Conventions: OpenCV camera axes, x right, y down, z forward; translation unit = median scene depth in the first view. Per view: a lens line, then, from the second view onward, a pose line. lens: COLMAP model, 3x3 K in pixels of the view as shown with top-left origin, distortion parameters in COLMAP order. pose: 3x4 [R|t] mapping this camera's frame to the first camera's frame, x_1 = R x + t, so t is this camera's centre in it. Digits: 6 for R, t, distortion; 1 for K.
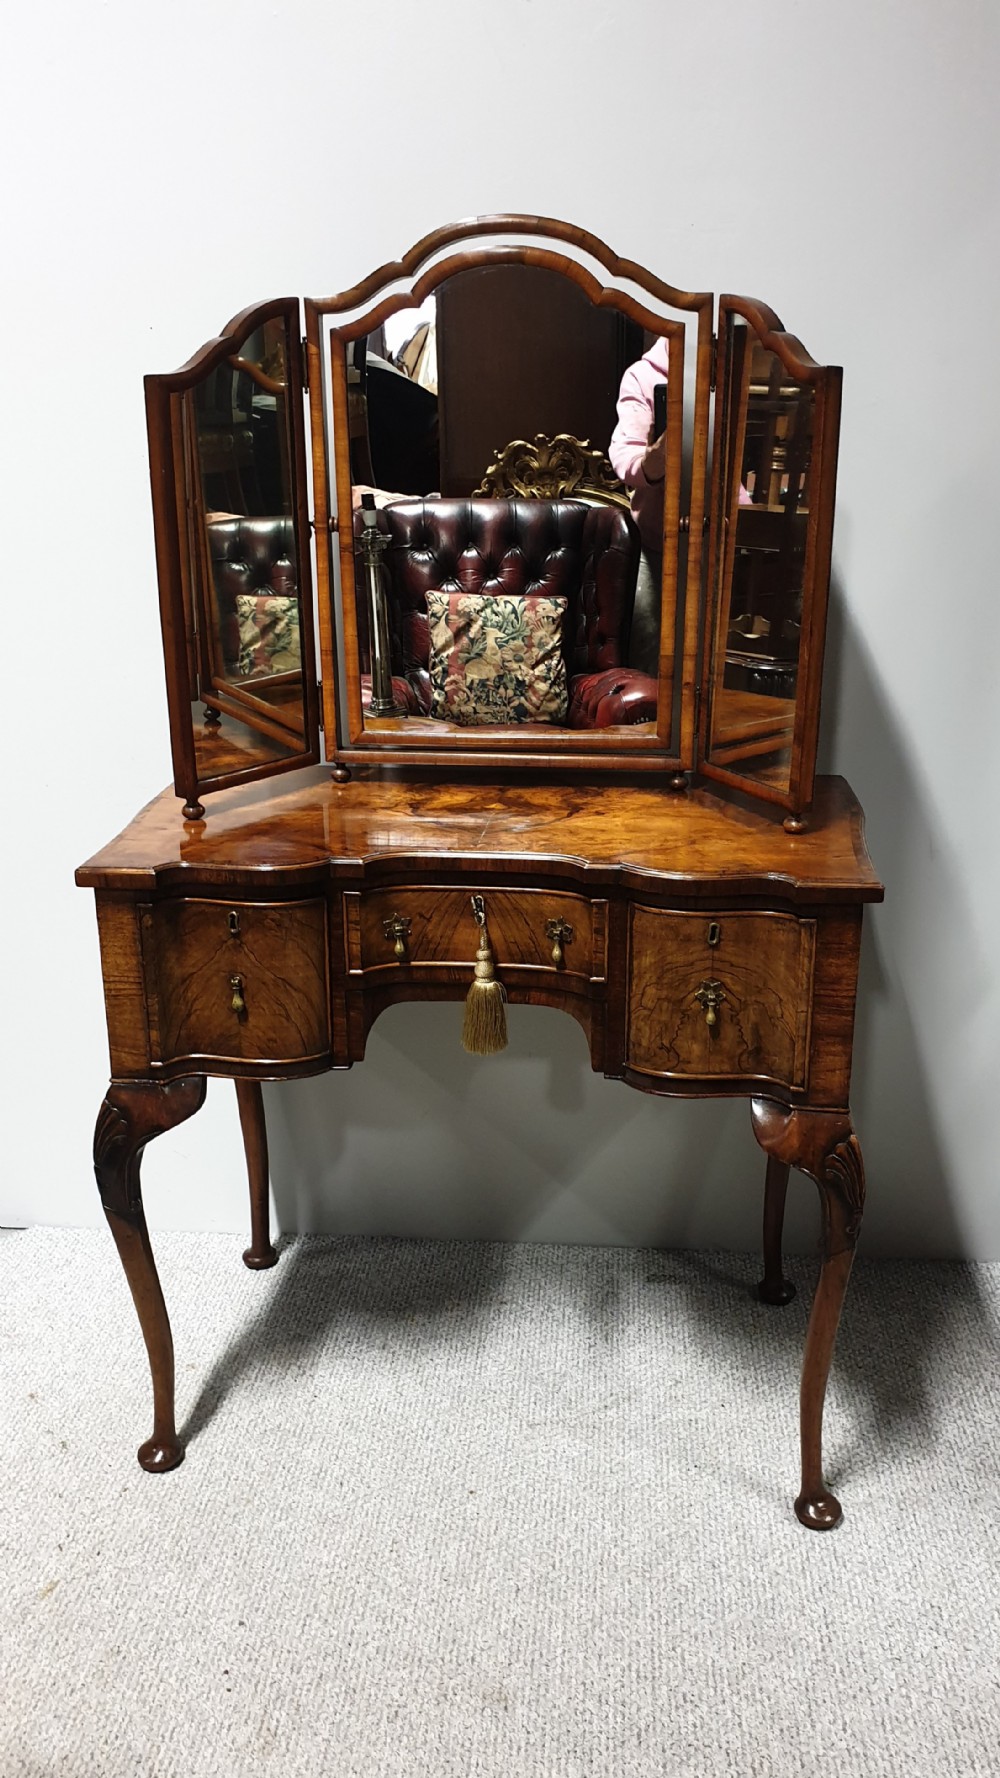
lens RADIAL K [[1466.5, 0, 505.8], [0, 1466.5, 915.9], [0, 0, 1]] dist [0.106636, -0.099823]
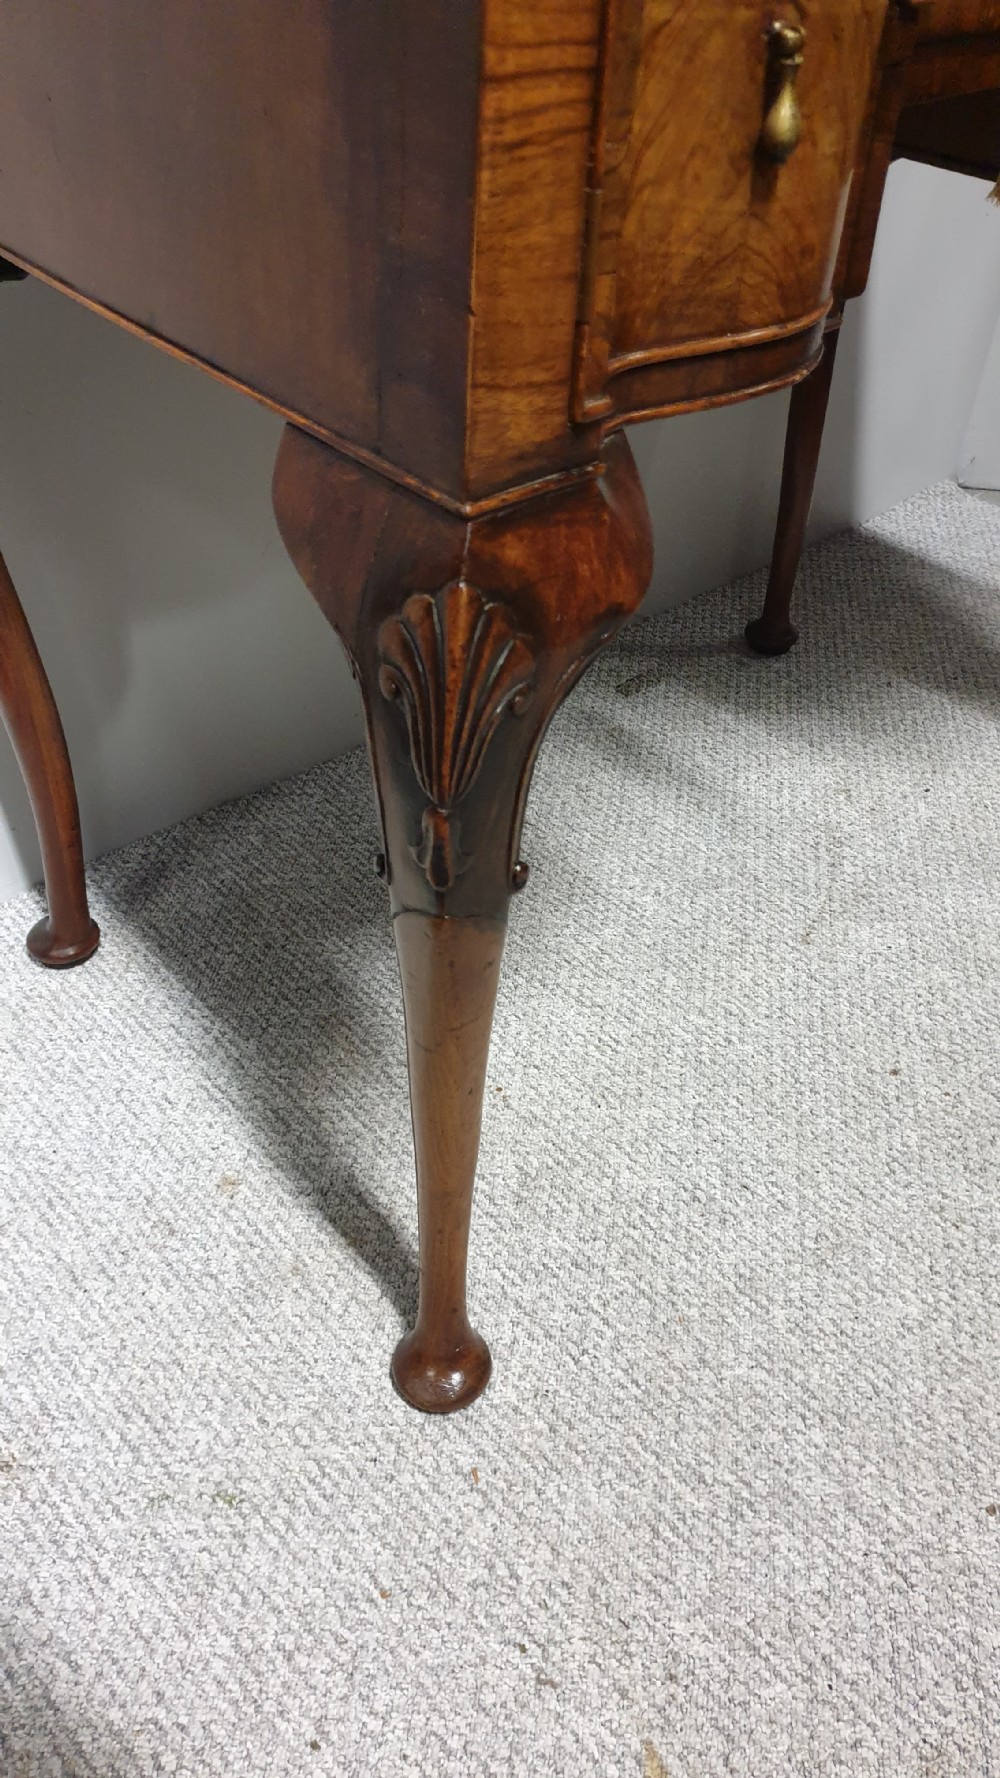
lens RADIAL K [[1407.4, 0, 502.2], [0, 1407.4, 875.4], [0, 0, 1]] dist [0.047874, -0.047207]
pose [[0.680133, -0.431458, 0.592675, -0.432206], [0.189946, 0.884570, 0.425977, 0.056307], [-0.708054, -0.177145, 0.683578, 0.764235]]
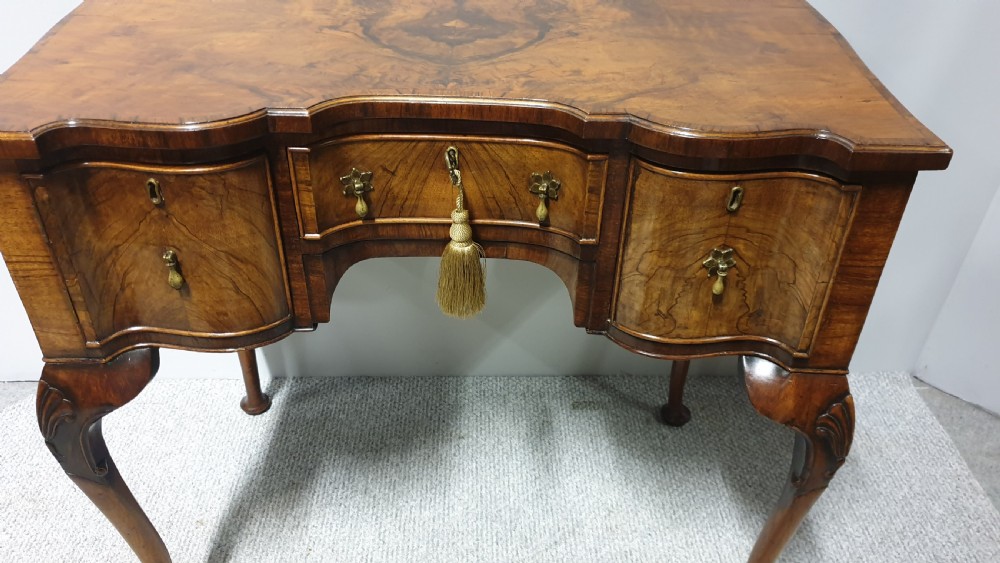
lens RADIAL K [[792.8, 0, 507.6], [0, 792.8, 287.0], [0, 0, 1]] dist [0.048494, -0.070044]
pose [[0.993012, -0.042061, 0.110265, -0.038378], [0.007028, 0.953749, 0.300522, -0.070903], [-0.117805, -0.297647, 0.947379, 0.501556]]
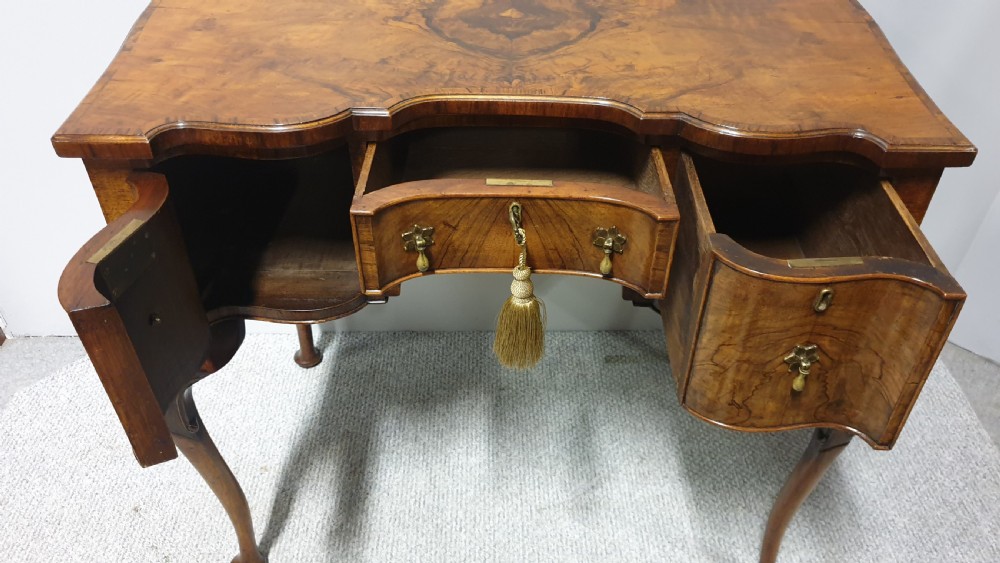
lens RADIAL K [[792.8, 0, 515.7], [0, 792.8, 280.0], [0, 0, 1]] dist [0.048494, -0.070044]
pose [[0.993567, -0.049807, 0.101709, -0.069979], [0.009061, 0.930180, 0.366991, -0.109593], [-0.112886, -0.363708, 0.924648, 0.471034]]
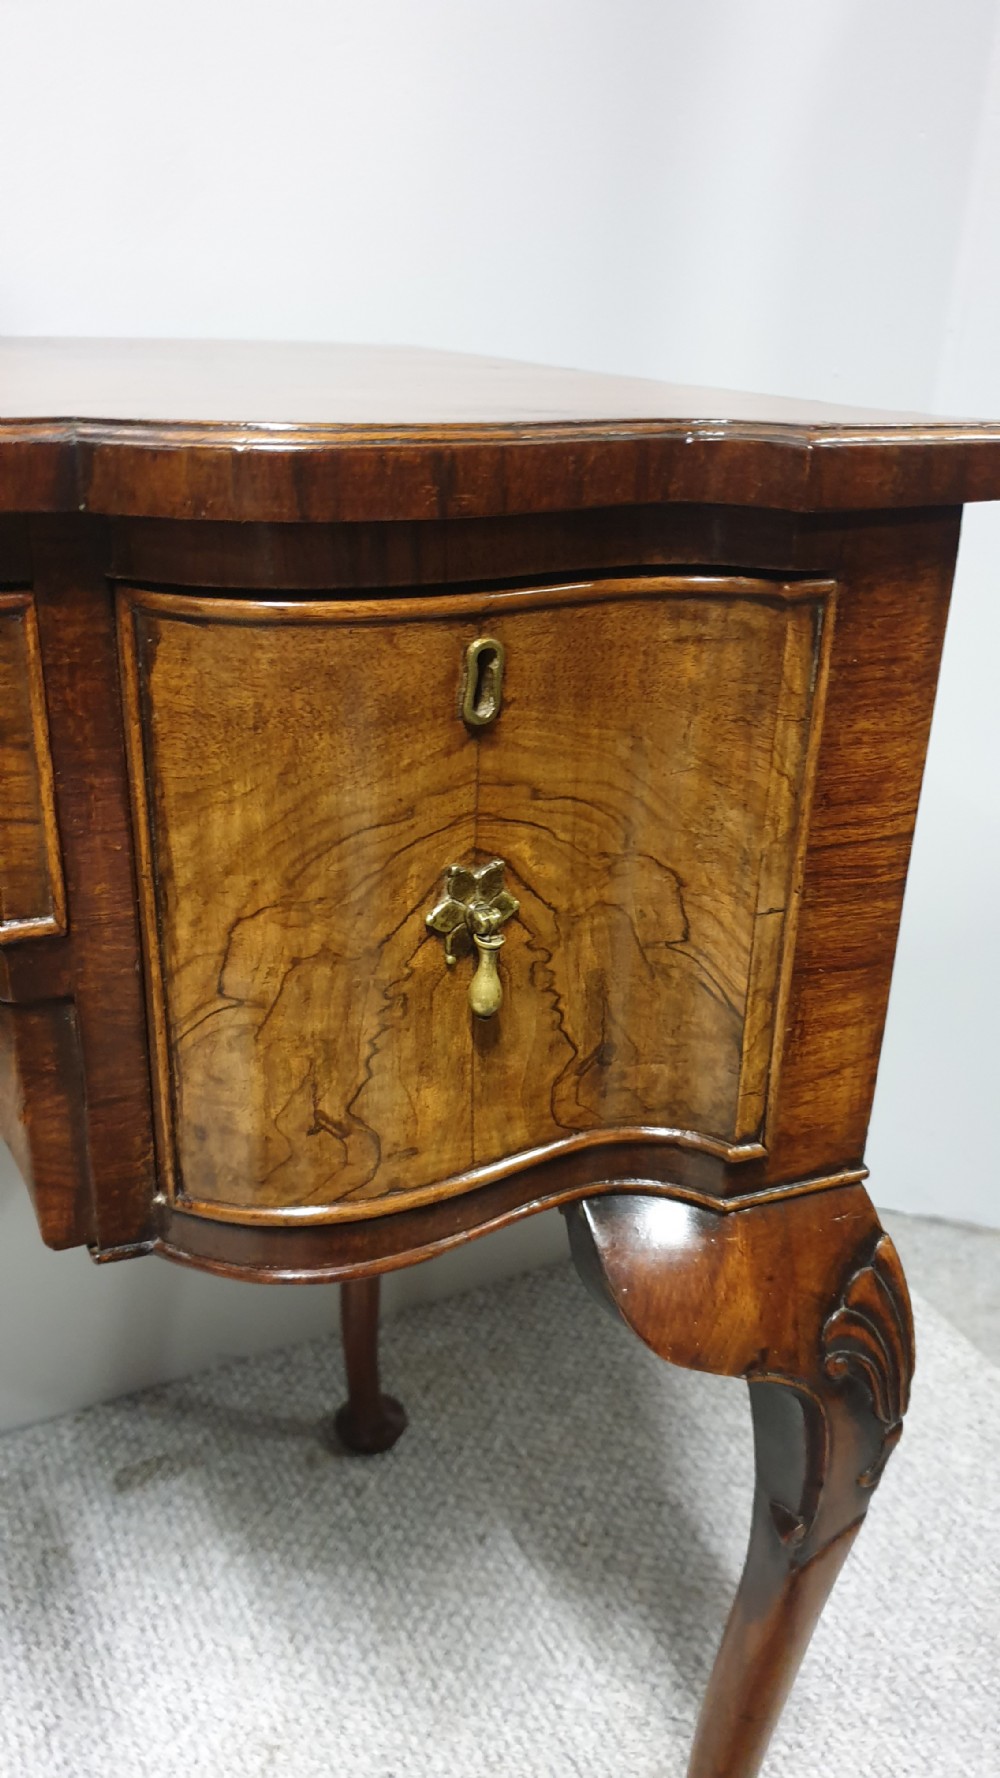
lens RADIAL K [[1409.6, 0, 488.9], [0, 1409.6, 937.1], [0, 0, 1]] dist [0.048494, -0.070044]
pose [[0.852950, -0.191853, 0.485458, 0.010451], [0.131295, 0.978960, 0.156200, 0.015699], [-0.505211, -0.069493, 0.860193, 0.697488]]
